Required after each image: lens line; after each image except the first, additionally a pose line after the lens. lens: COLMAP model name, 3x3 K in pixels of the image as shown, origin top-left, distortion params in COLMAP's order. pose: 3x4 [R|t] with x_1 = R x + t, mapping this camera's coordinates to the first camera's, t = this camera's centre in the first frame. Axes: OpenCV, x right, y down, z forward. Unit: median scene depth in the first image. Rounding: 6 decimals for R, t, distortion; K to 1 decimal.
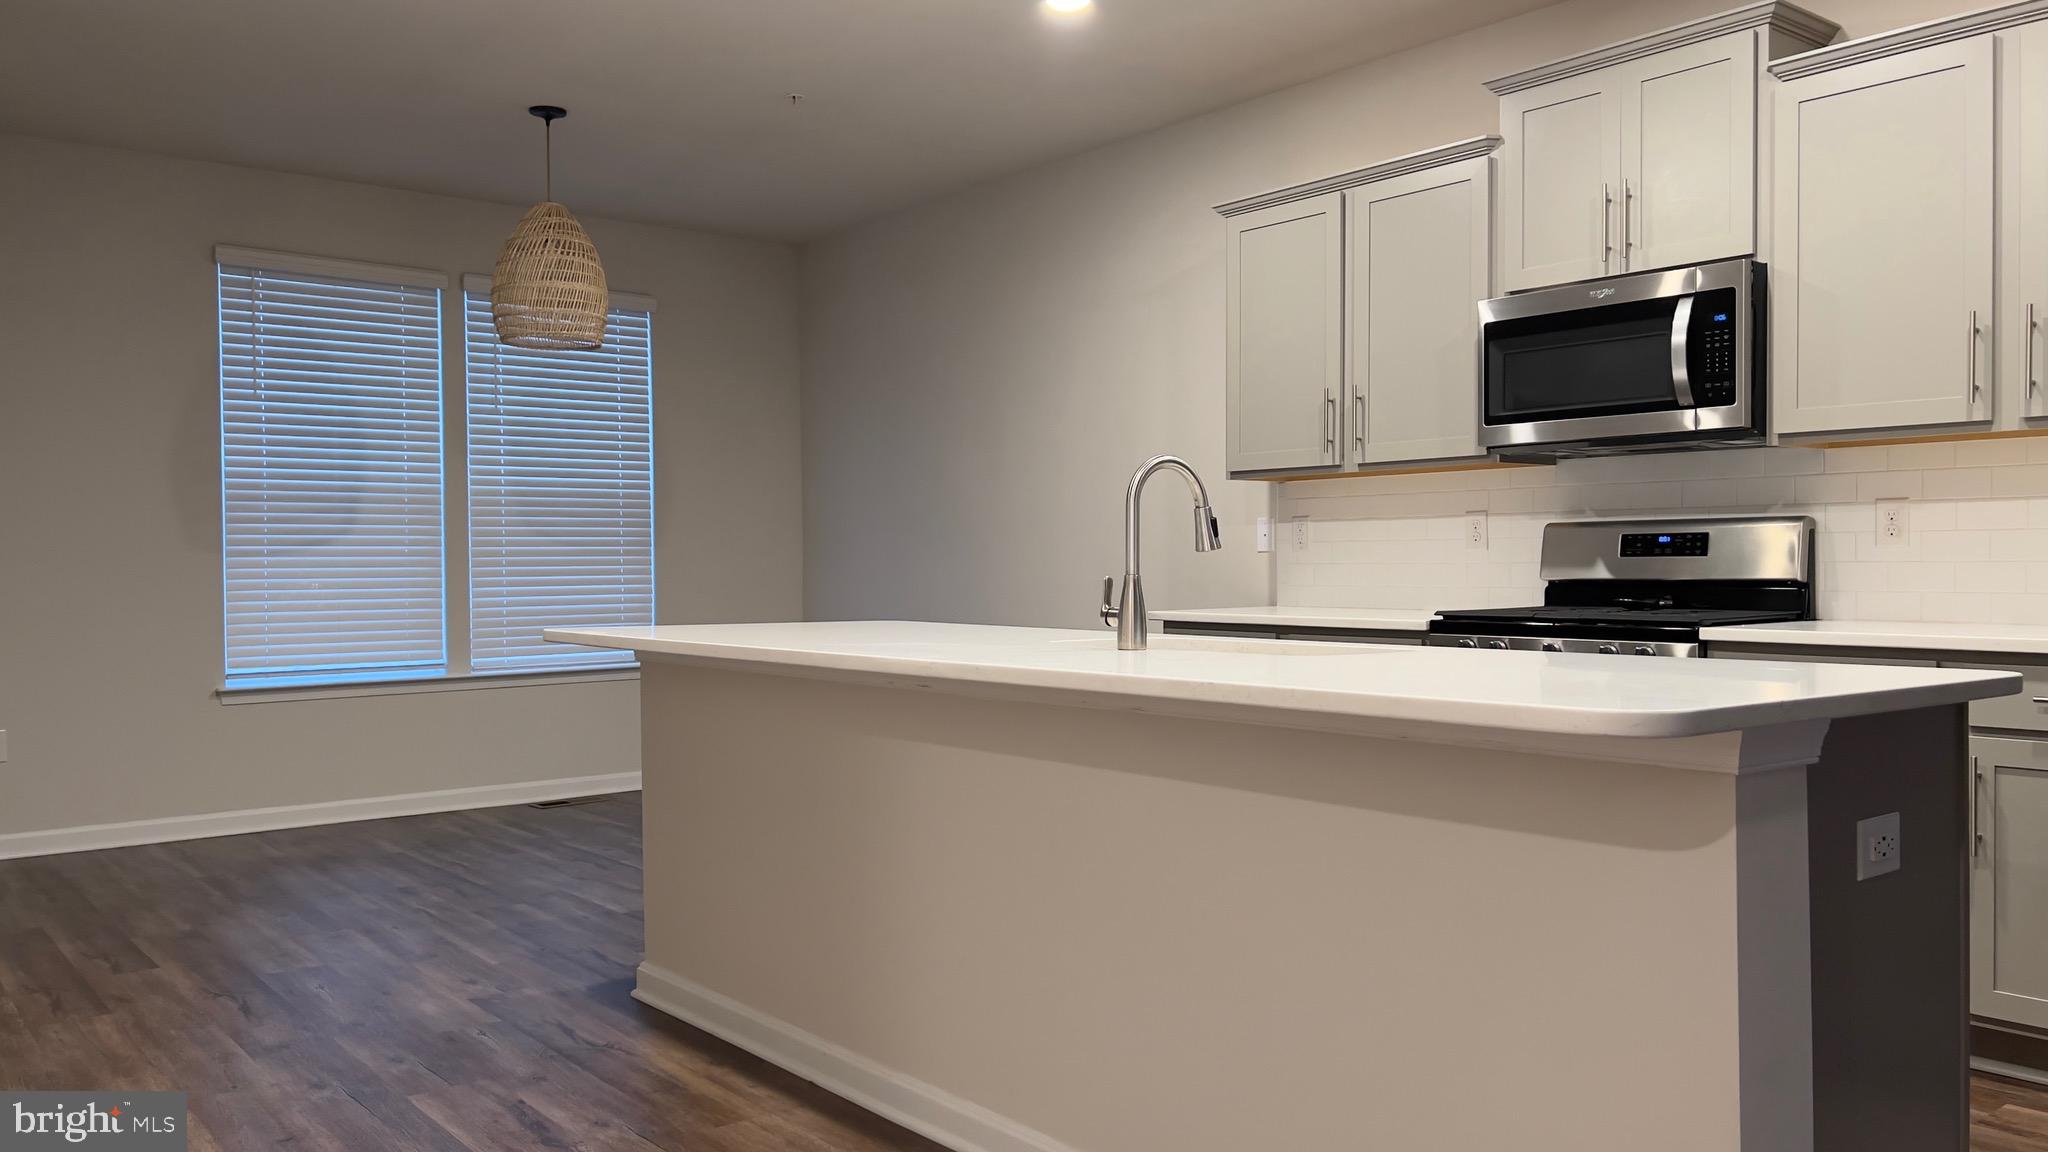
lens RADIAL K [[1523.7, 0, 1030.5], [0, 1523.7, 590.2], [0, 0, 1]] dist [0.014302, -0.005313]
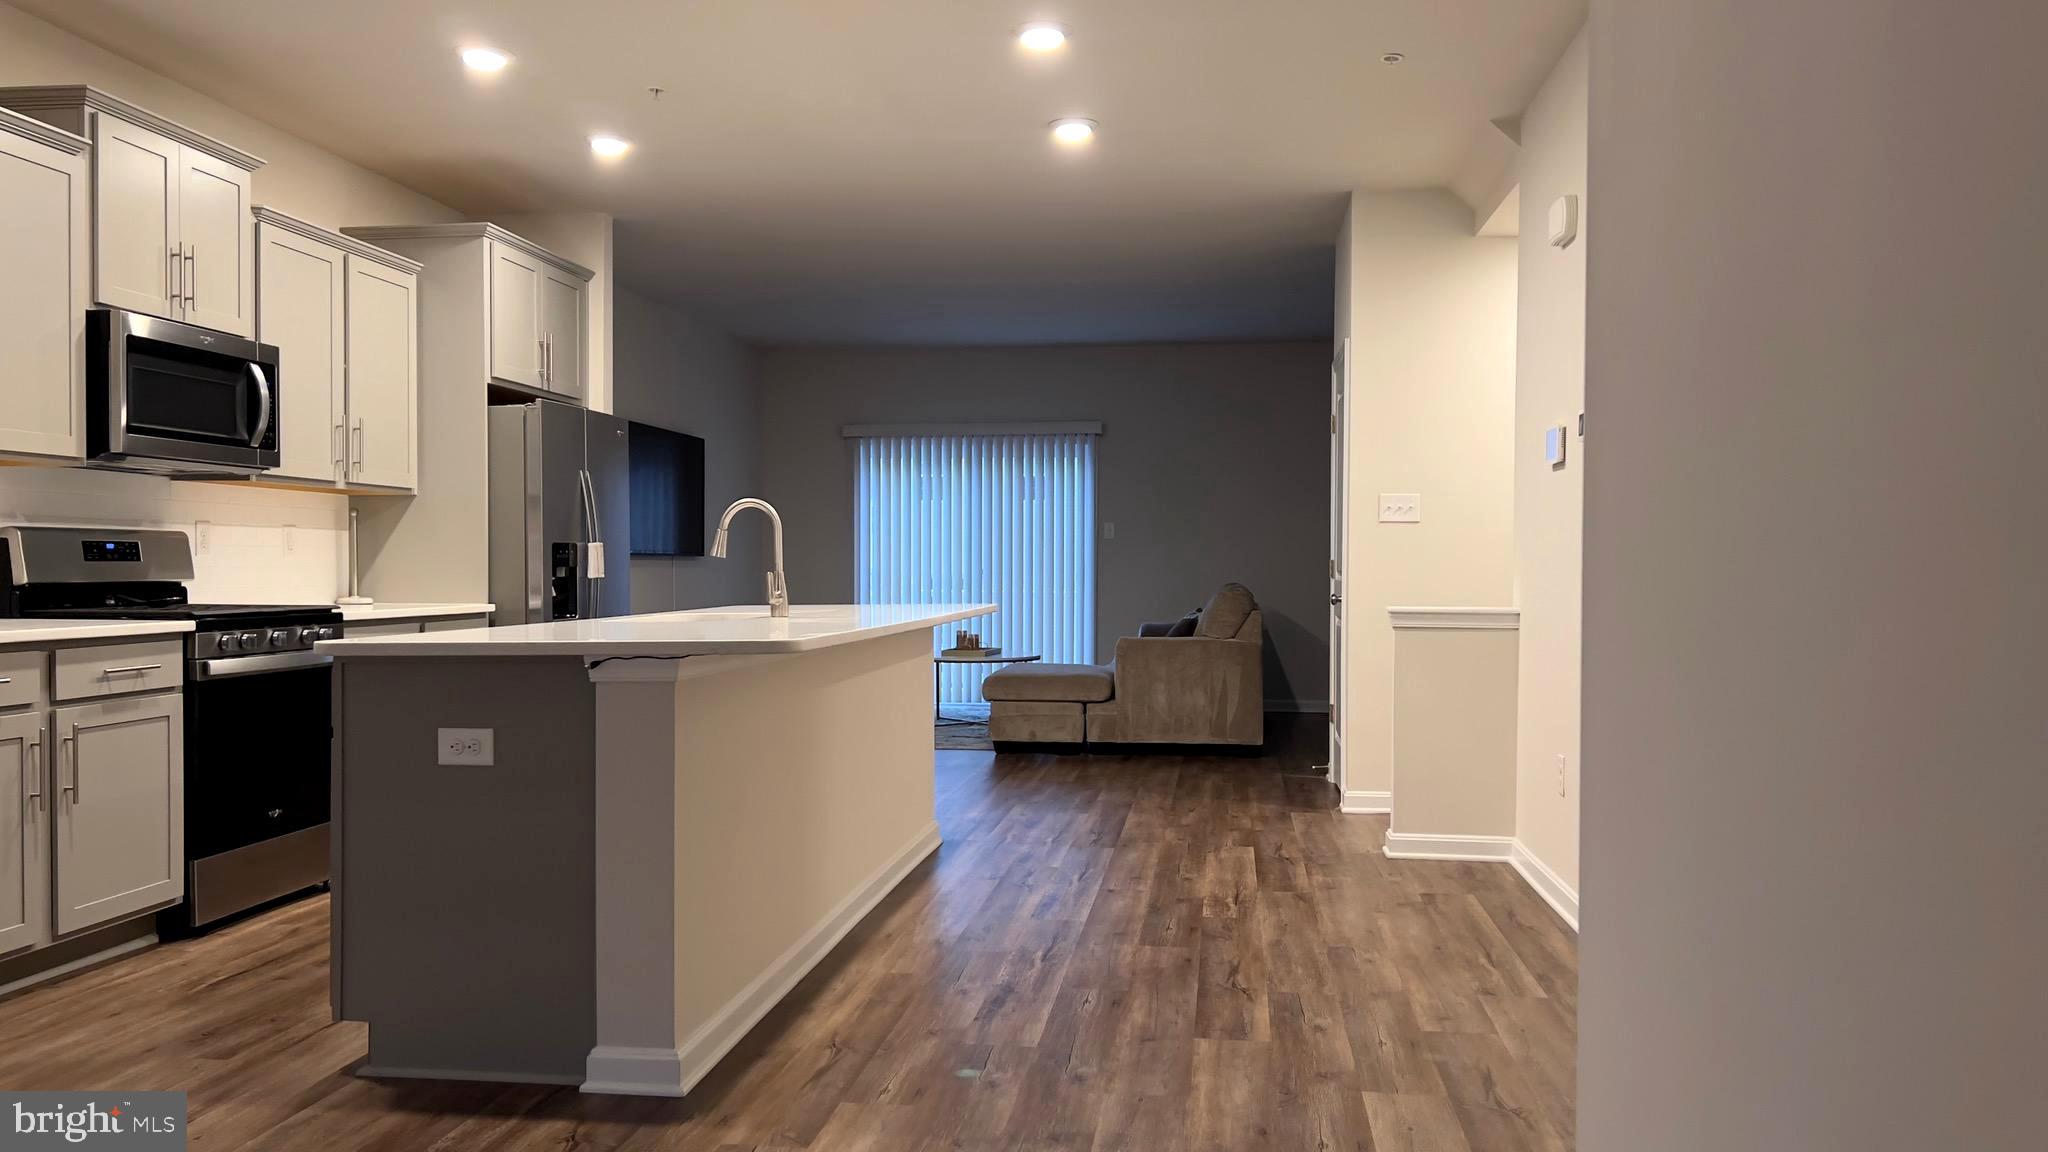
lens RADIAL K [[1523.7, 0, 1030.5], [0, 1523.7, 590.2], [0, 0, 1]] dist [0.014302, -0.005313]
pose [[-0.677615, -0.006057, 0.735392, -0.973393], [0.020009, 0.999444, 0.026670, -0.019283], [-0.735144, 0.032787, -0.677117, 1.397105]]
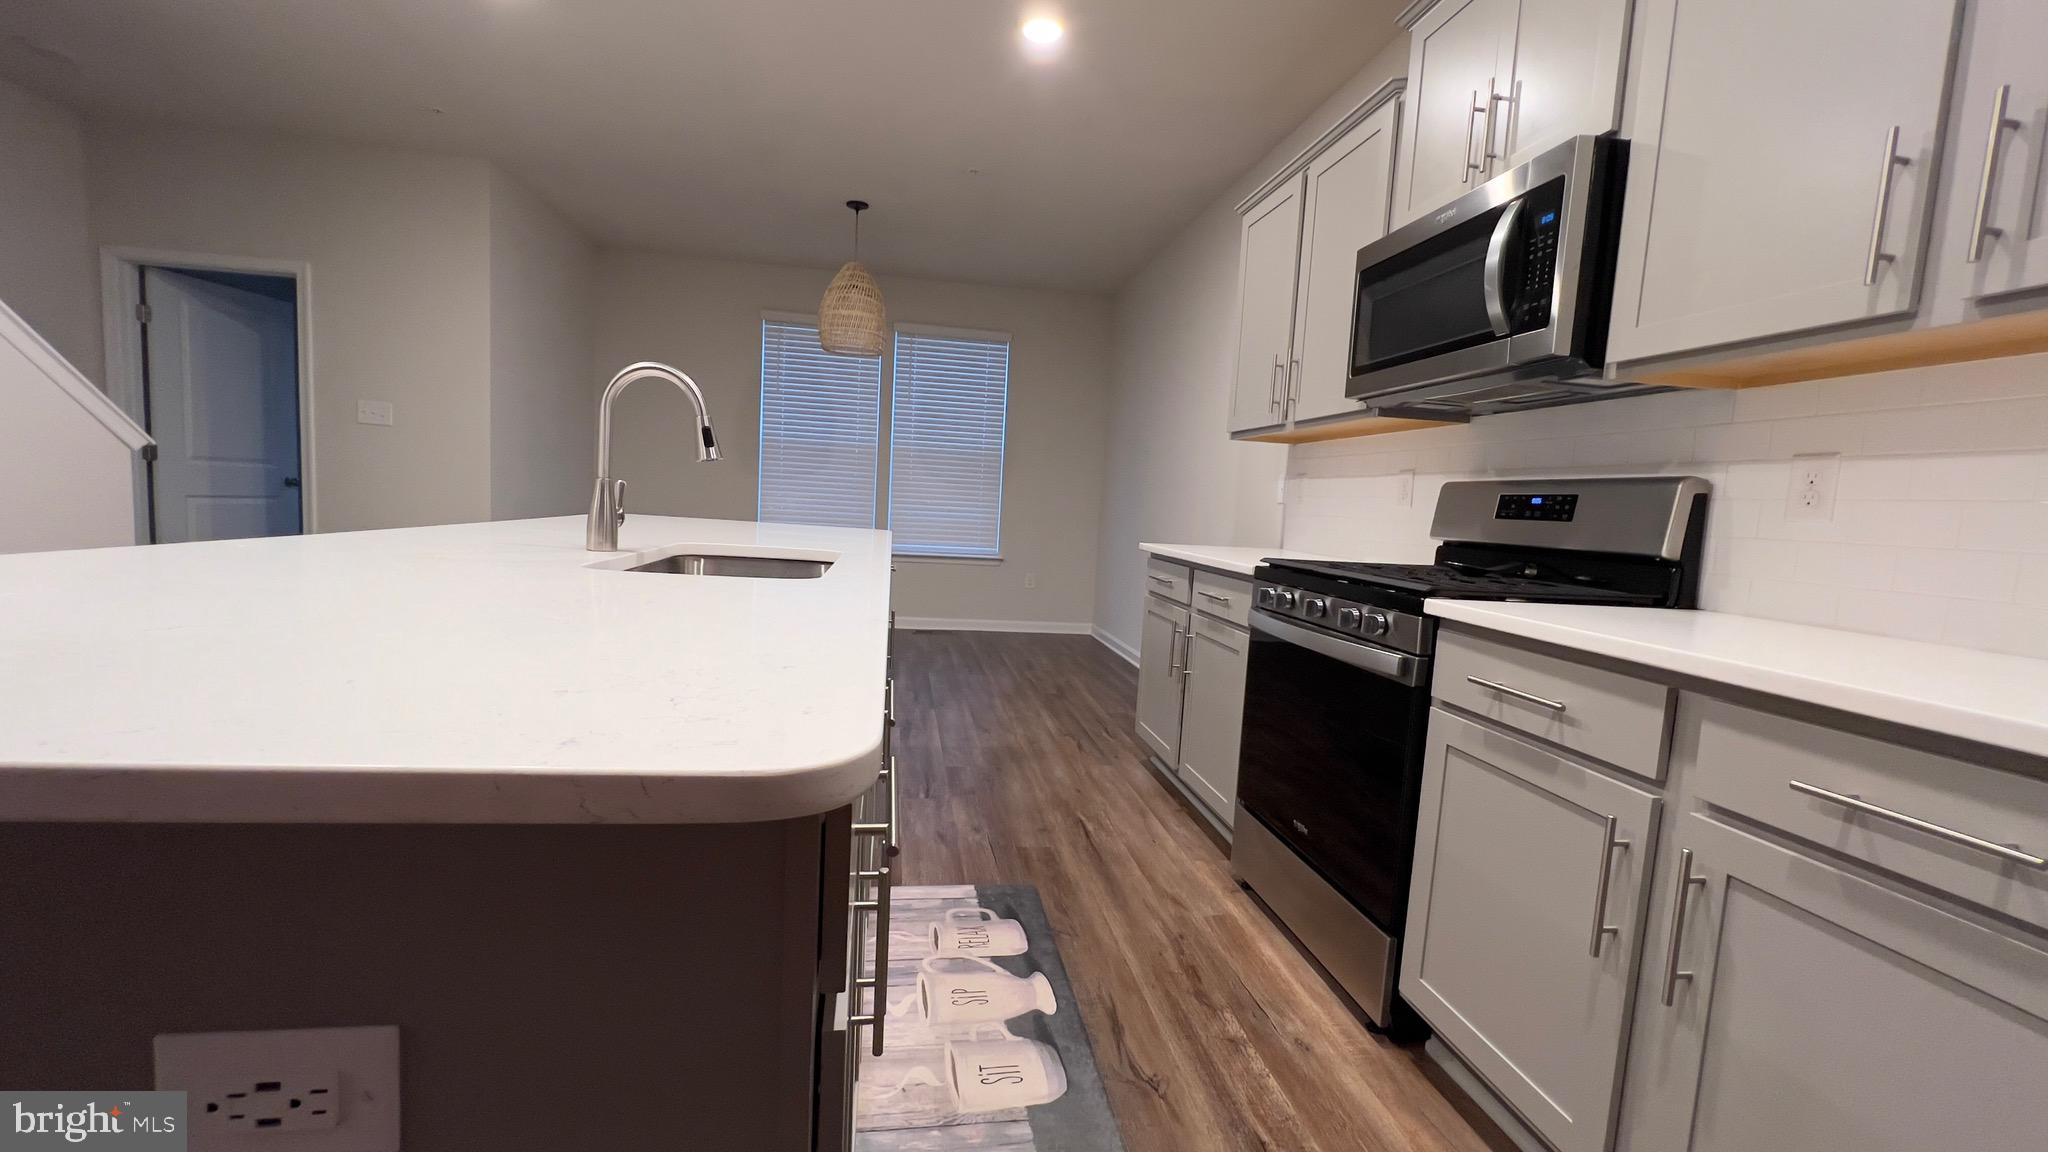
lens RADIAL K [[819.5, 0, 1024.0], [0, 819.5, 576.0], [0, 0, 1]] dist [0.000315, 0.000786]
pose [[0.854069, 0.102751, -0.509910, 0.448206], [-0.073094, 0.994276, 0.077927, -0.005875], [0.514998, -0.029284, 0.856691, 0.479194]]
